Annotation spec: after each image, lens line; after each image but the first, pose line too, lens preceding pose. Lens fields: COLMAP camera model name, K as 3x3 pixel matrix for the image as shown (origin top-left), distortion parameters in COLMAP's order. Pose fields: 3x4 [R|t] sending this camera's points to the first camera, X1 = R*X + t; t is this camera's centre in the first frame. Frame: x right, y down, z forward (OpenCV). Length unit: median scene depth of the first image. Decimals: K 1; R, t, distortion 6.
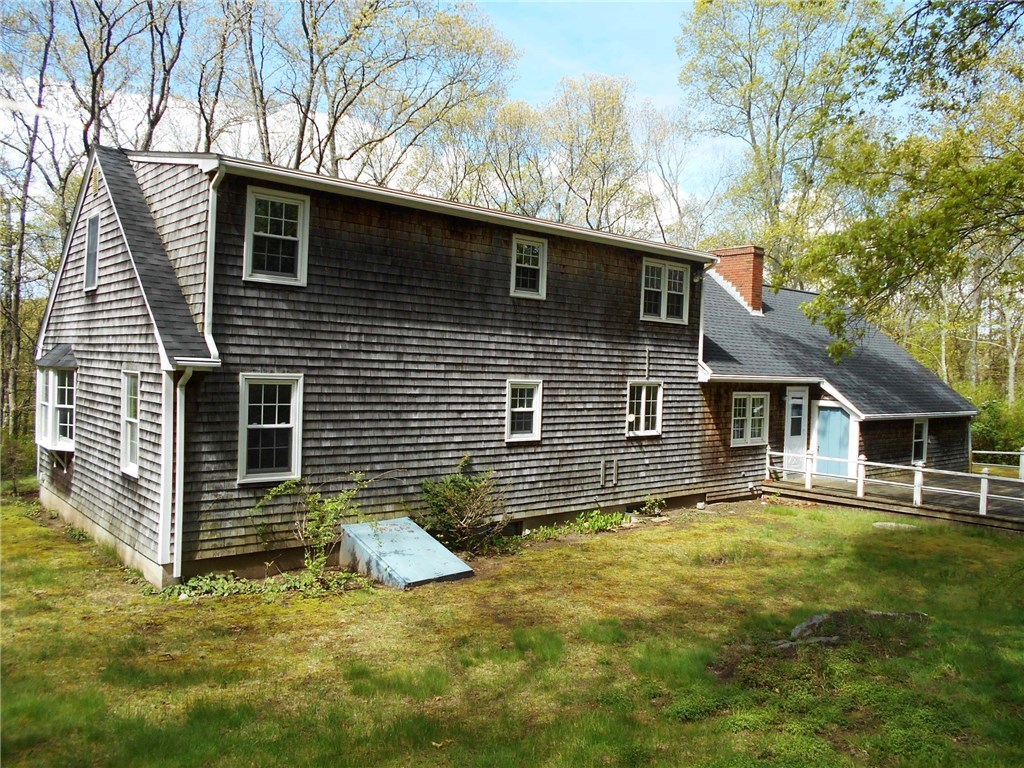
lens RADIAL K [[759.6, 0, 512.0], [0, 759.6, 384.0], [0, 0, 1]] dist [-0.006566, -0.002543]
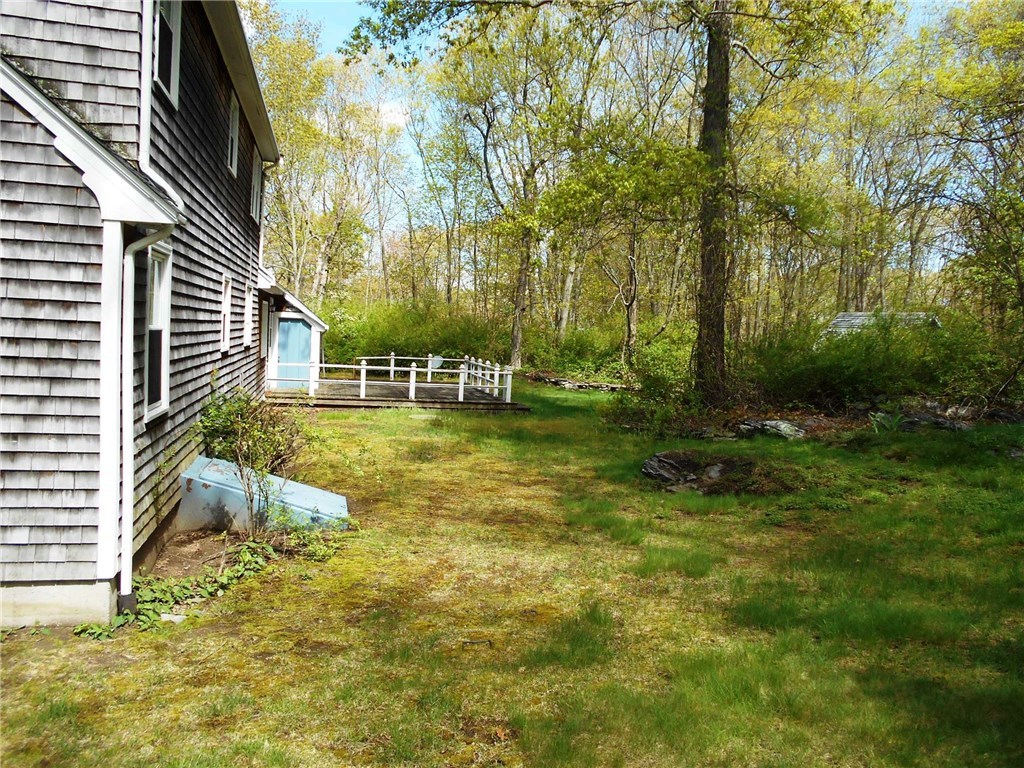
lens RADIAL K [[759.6, 0, 512.0], [0, 759.6, 384.0], [0, 0, 1]] dist [-0.006566, -0.002543]
pose [[0.445417, -0.056470, 0.893541, -0.910939], [-0.040800, 0.995692, 0.083264, 0.047482], [-0.894393, -0.073543, 0.441194, 0.574507]]
